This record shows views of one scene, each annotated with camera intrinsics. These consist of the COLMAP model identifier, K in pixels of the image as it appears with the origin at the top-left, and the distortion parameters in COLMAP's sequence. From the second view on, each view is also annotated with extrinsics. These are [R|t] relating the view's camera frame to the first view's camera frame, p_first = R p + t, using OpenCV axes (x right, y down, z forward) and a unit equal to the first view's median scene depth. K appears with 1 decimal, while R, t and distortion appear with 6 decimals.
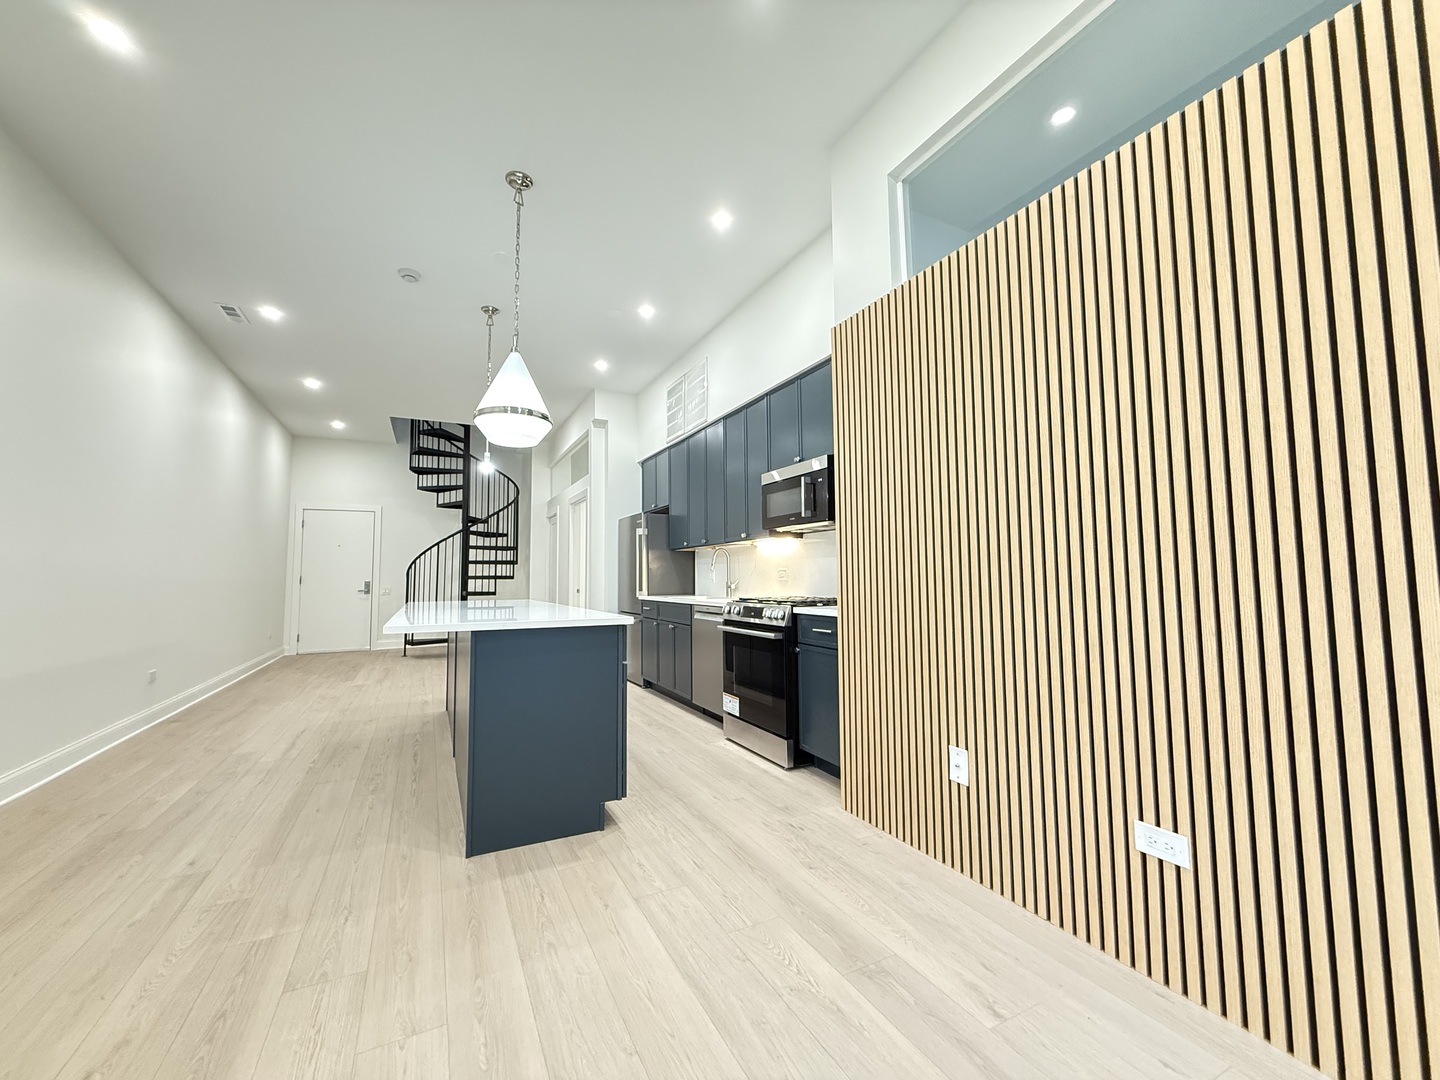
lens RADIAL K [[577.1, 0, 720.3], [0, 577.1, 534.2], [0, 0, 1]] dist [-0.001180, 0.000023]
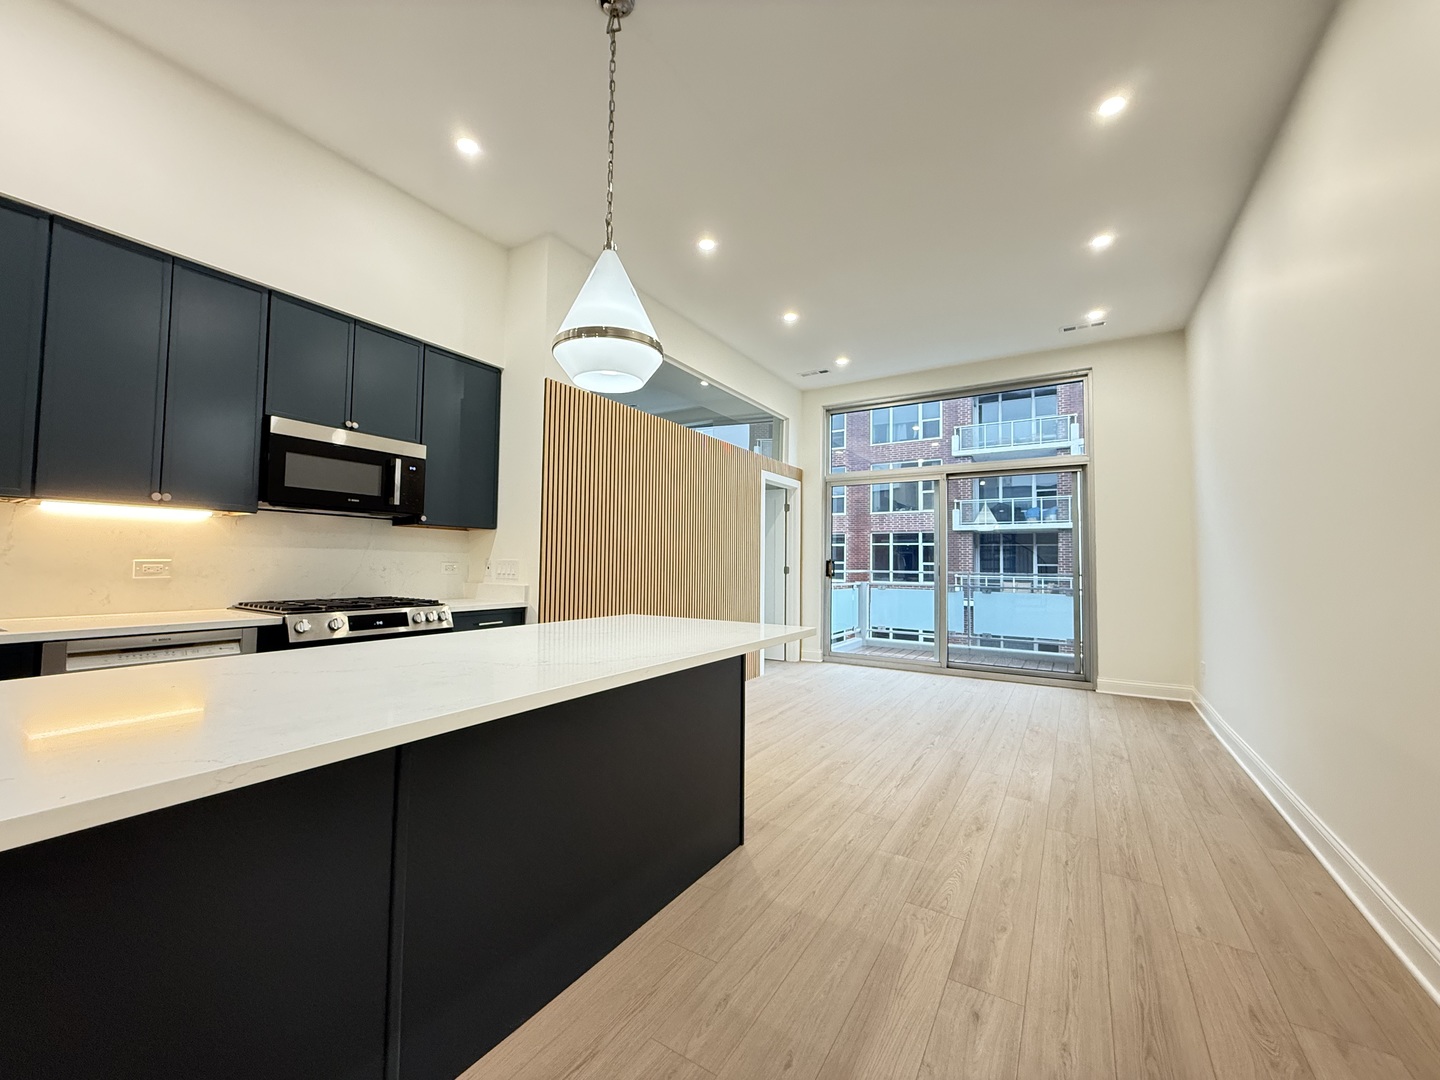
lens RADIAL K [[573.6, 0, 713.8], [0, 573.6, 536.3], [0, 0, 1]] dist [0.001319, -0.000100]
pose [[-0.514918, 0.041831, 0.856218, -0.813518], [-0.073396, 0.992990, -0.092652, 0.060184], [-0.854092, -0.110551, -0.508238, 0.997122]]
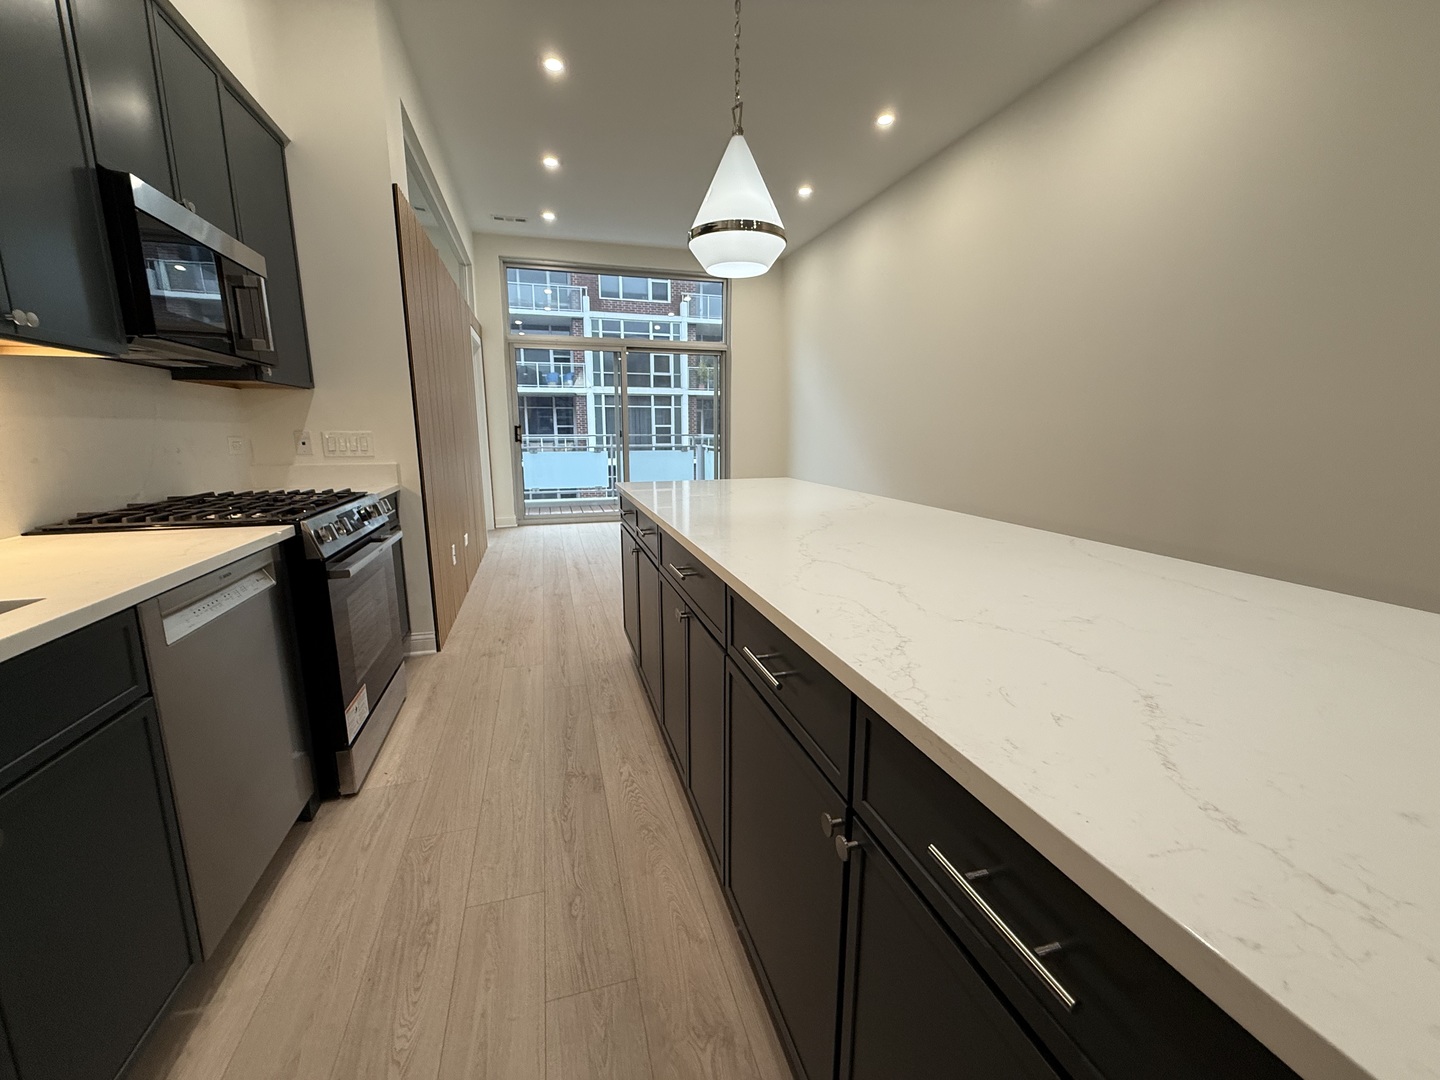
lens RADIAL K [[577.1, 0, 720.3], [0, 577.1, 534.2], [0, 0, 1]] dist [-0.001180, 0.000023]
pose [[-0.984462, -0.020577, 0.174386, -0.389529], [-0.001917, 0.994311, 0.106502, 0.086672], [-0.175585, 0.104512, -0.978901, 1.461089]]
